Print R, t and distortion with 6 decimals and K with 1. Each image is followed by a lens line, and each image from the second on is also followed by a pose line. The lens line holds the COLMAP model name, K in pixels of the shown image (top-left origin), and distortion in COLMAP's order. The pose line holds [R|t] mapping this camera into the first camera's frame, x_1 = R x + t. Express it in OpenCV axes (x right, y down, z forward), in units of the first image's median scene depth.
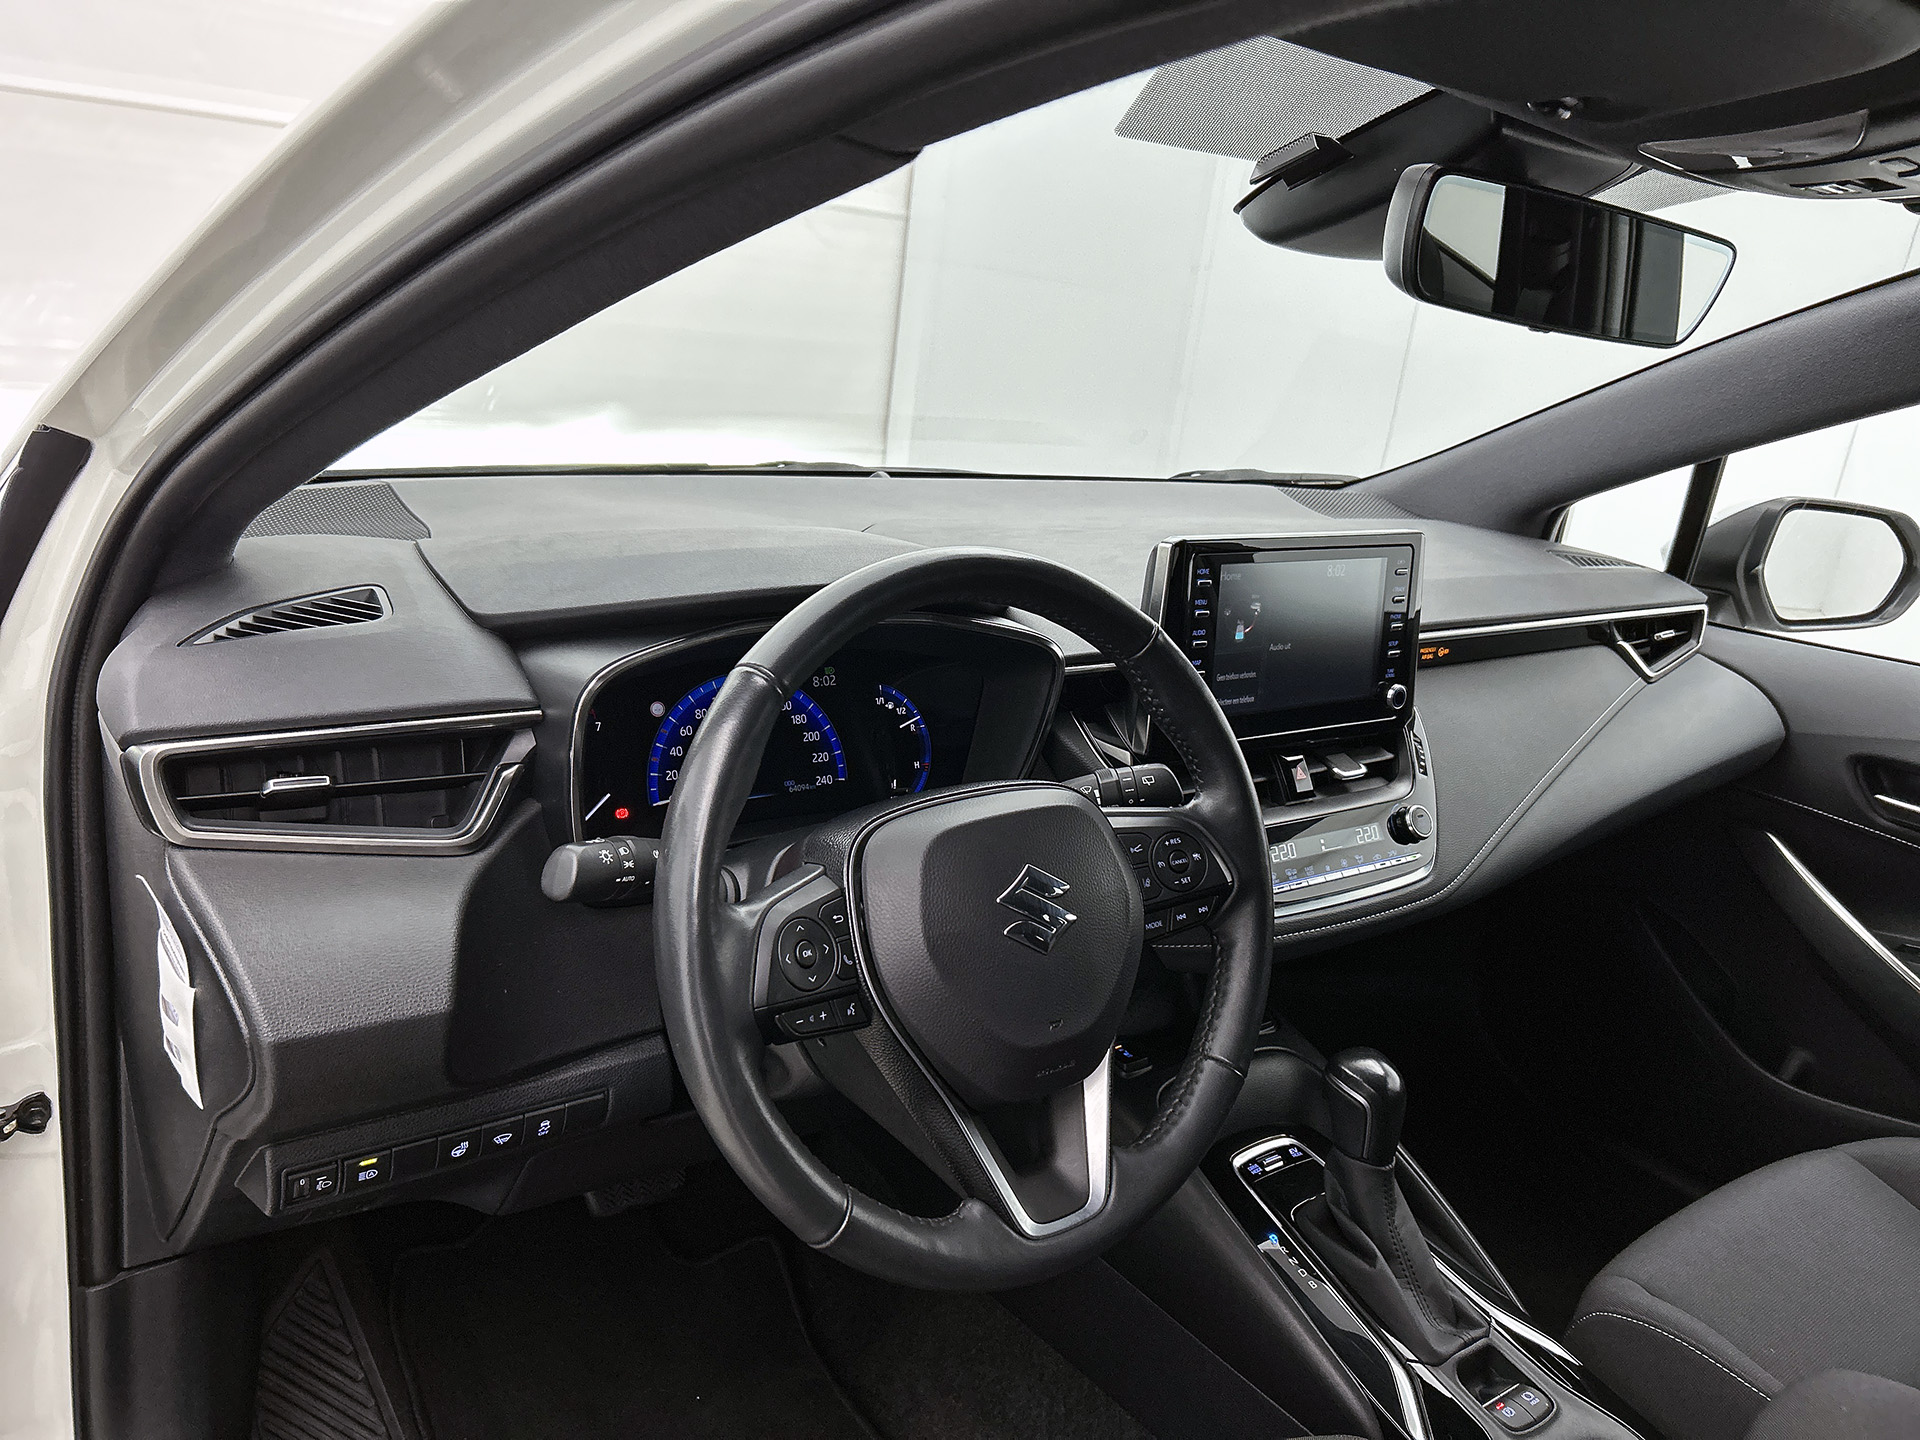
lens RADIAL K [[1458.6, 0, 1018.4], [0, 1458.6, 712.2], [0, 0, 1]] dist [0.012350, 0.001485]
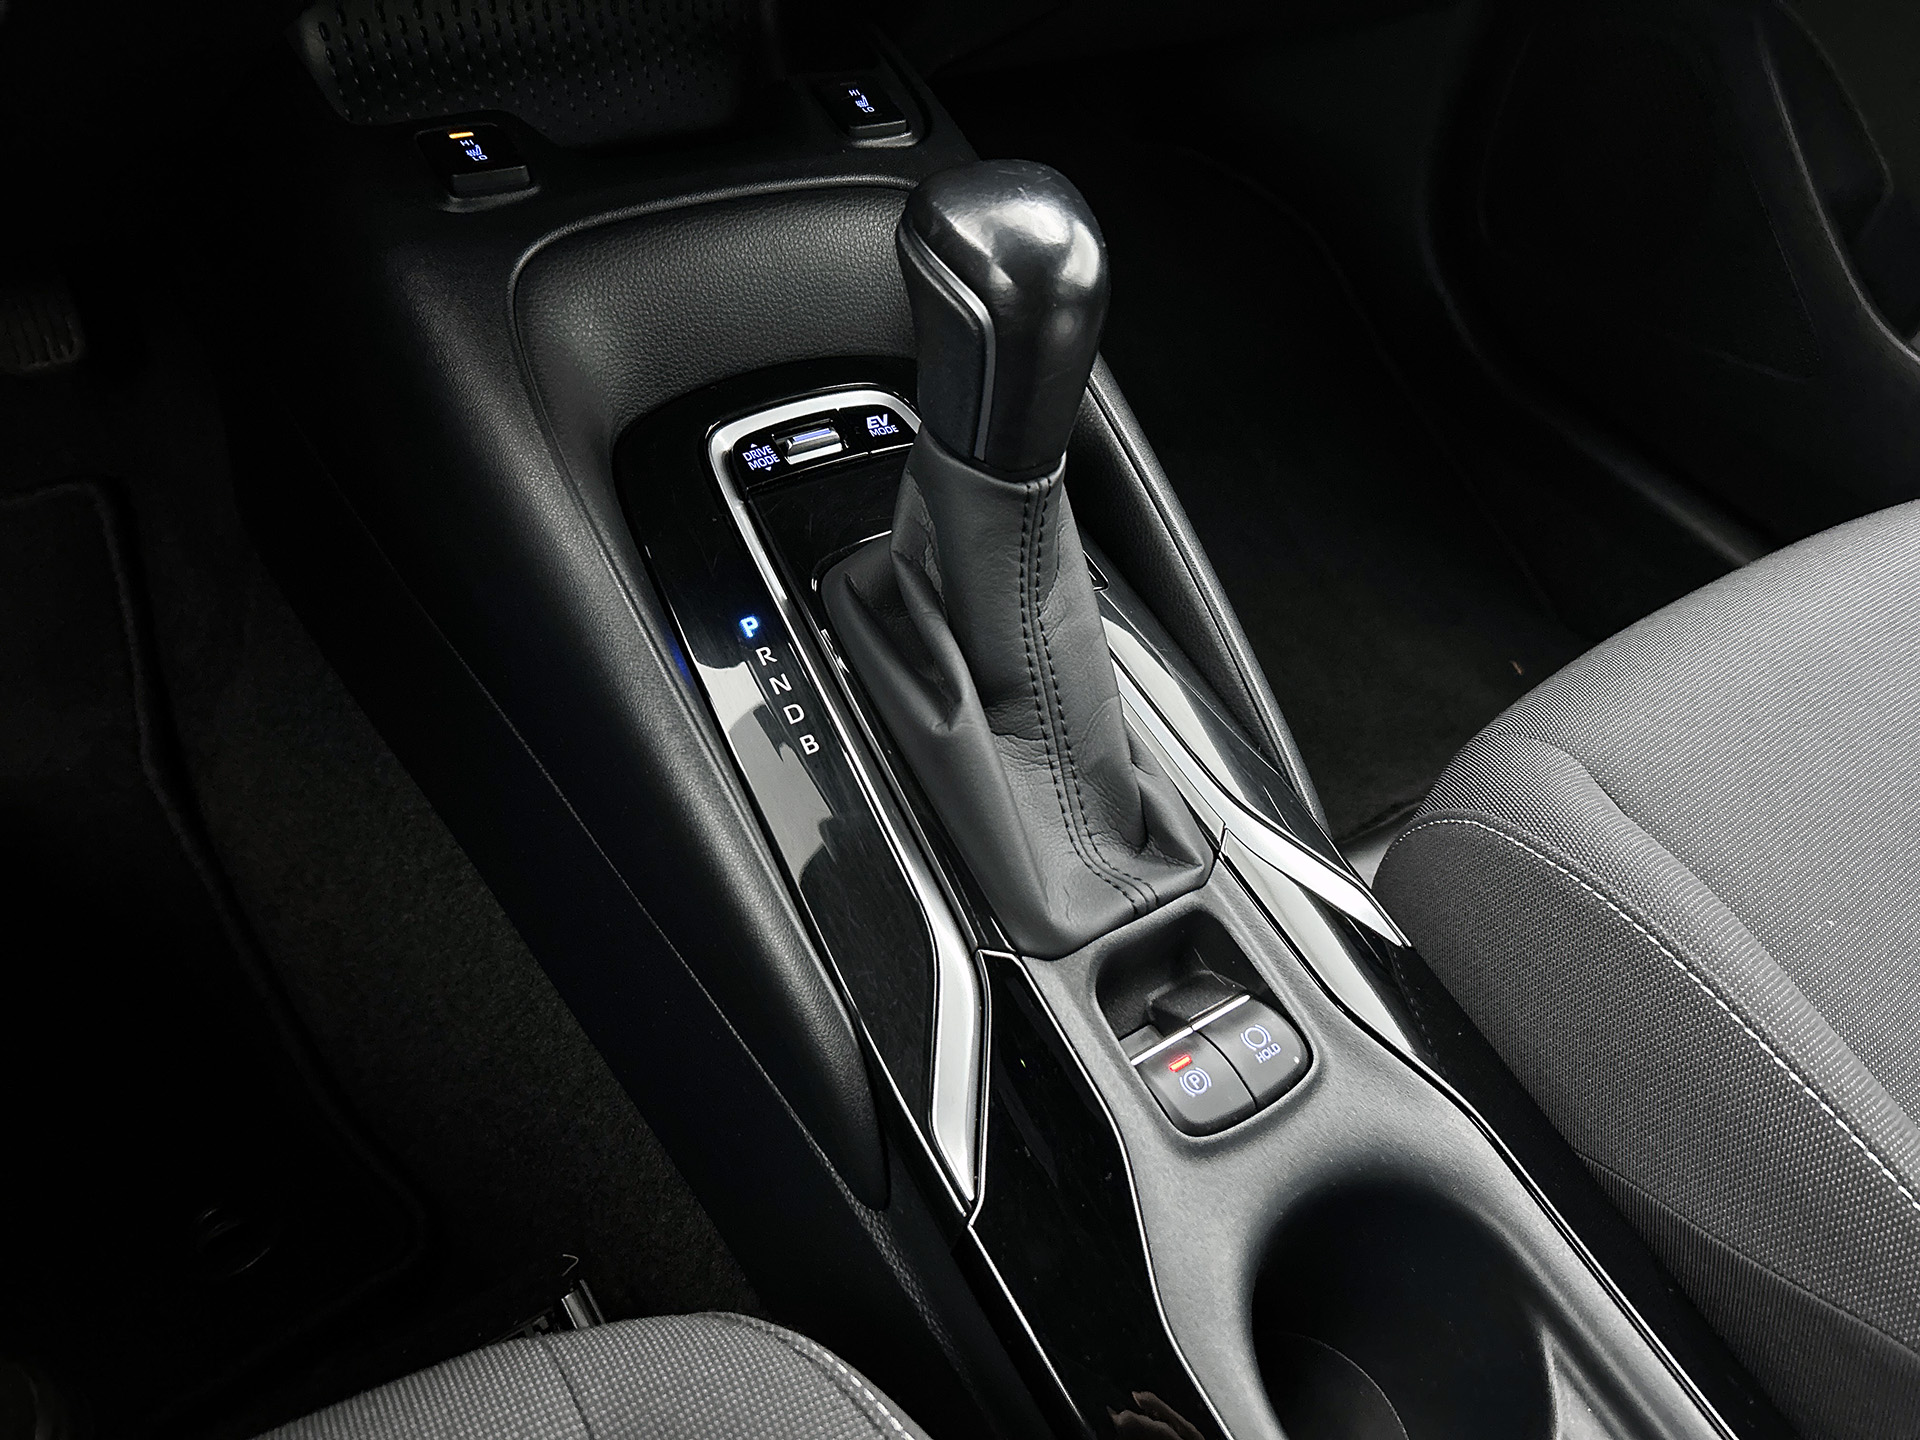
lens RADIAL K [[1508.2, 0, 941.8], [0, 1508.2, 719.1], [0, 0, 1]] dist [0.018043, -0.009986]
pose [[0.996935, 0.077299, 0.012095, 0.230620], [-0.073304, 0.868781, 0.489740, 0.171826], [0.027348, -0.489126, 0.871785, 0.624127]]
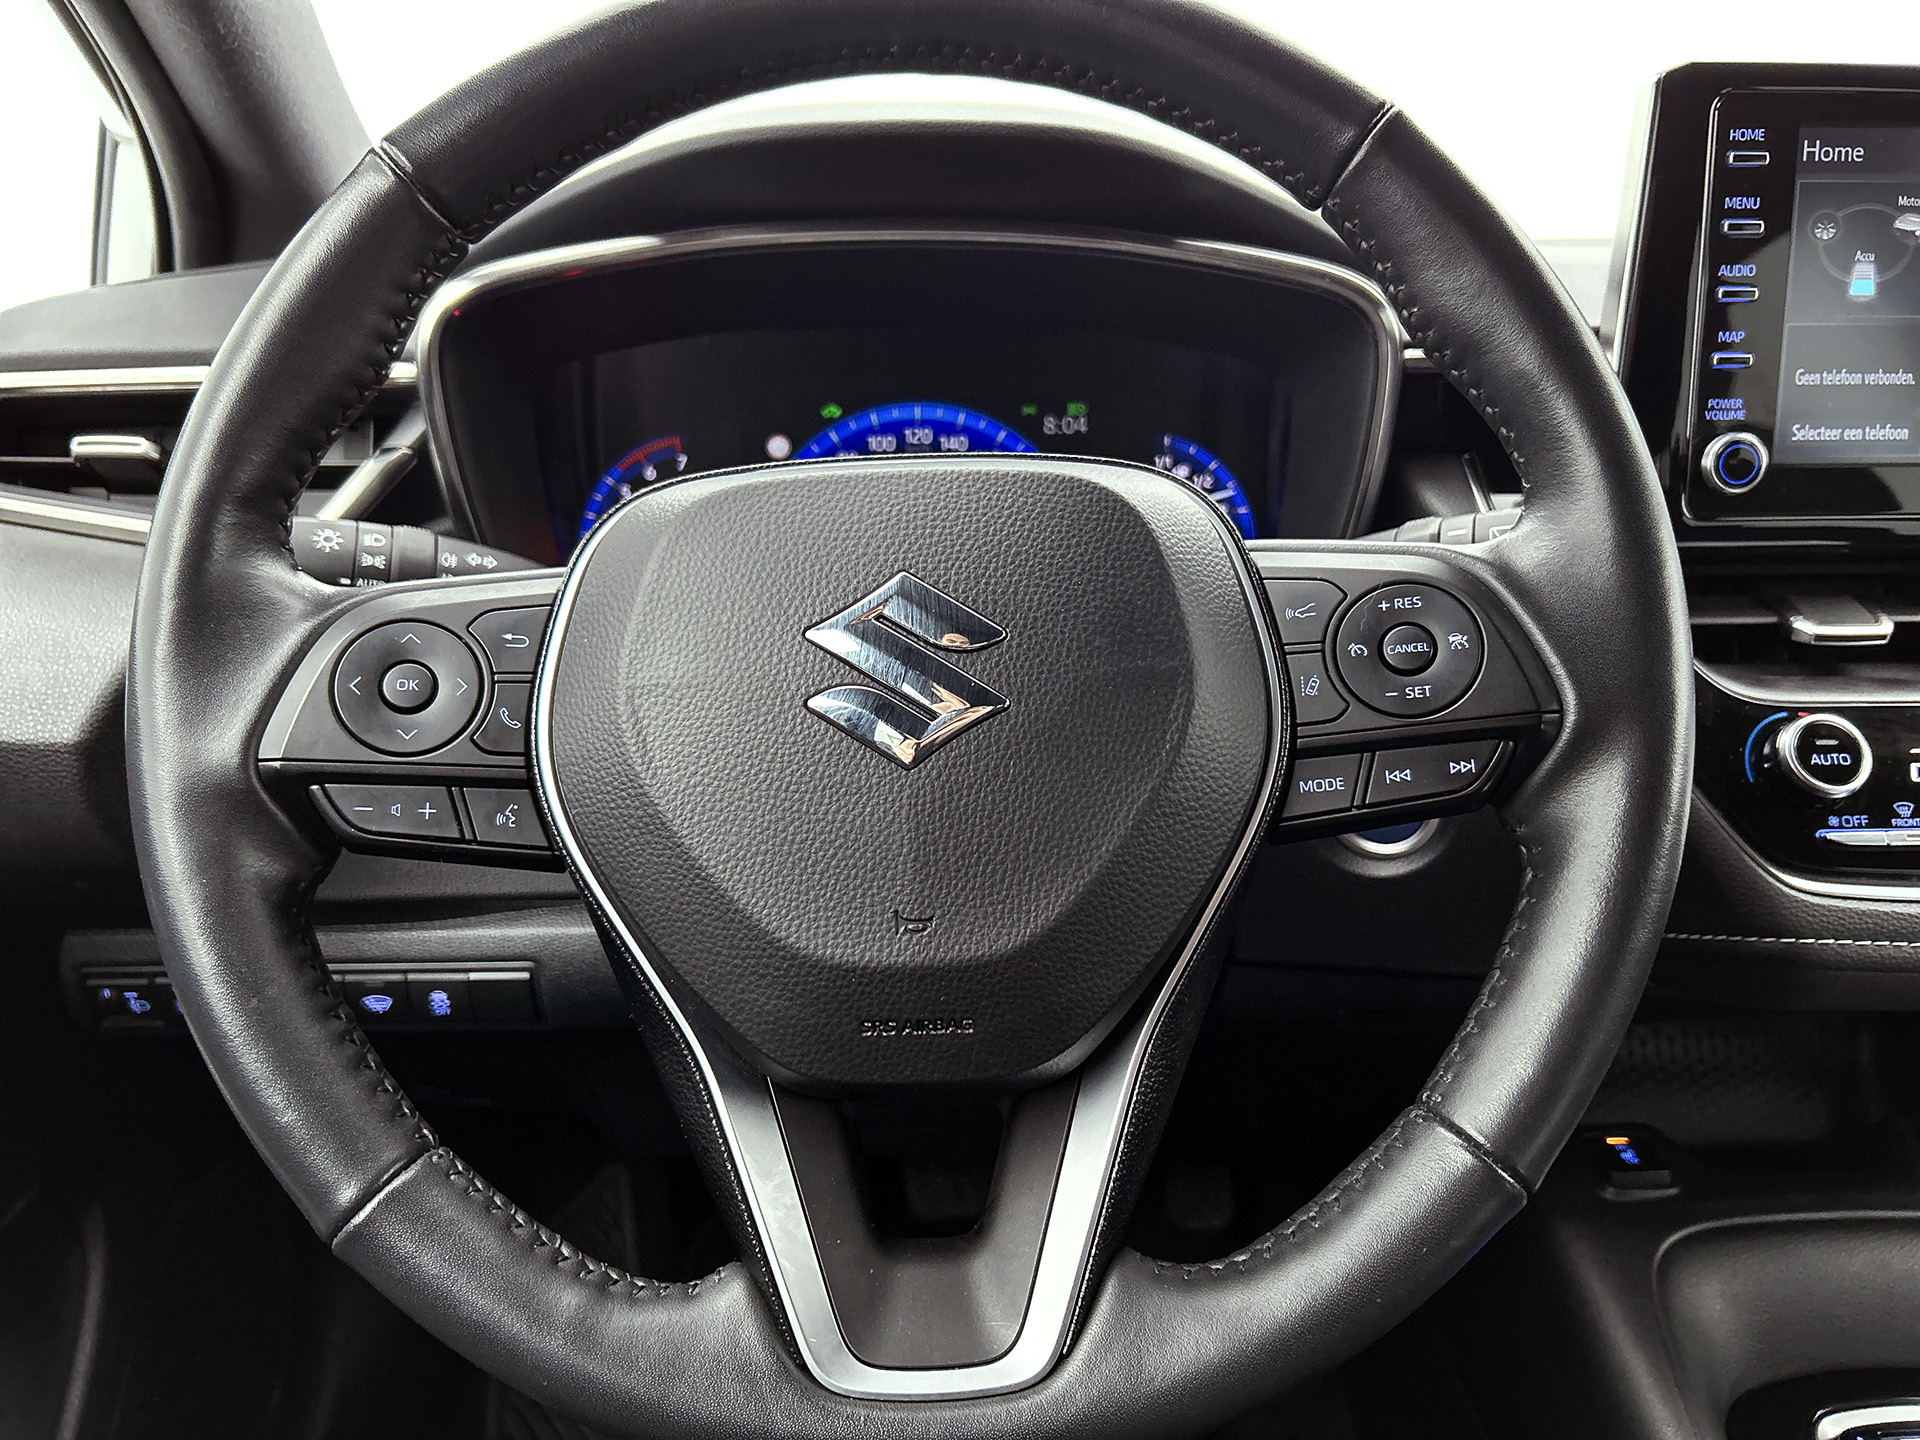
lens RADIAL K [[1508.2, 0, 941.8], [0, 1508.2, 719.1], [0, 0, 1]] dist [0.018043, -0.009986]
pose [[0.802338, 0.061876, -0.593654, 0.211793], [-0.078118, 0.996943, -0.001668, 0.107233], [0.591736, 0.047713, 0.804719, 0.447923]]
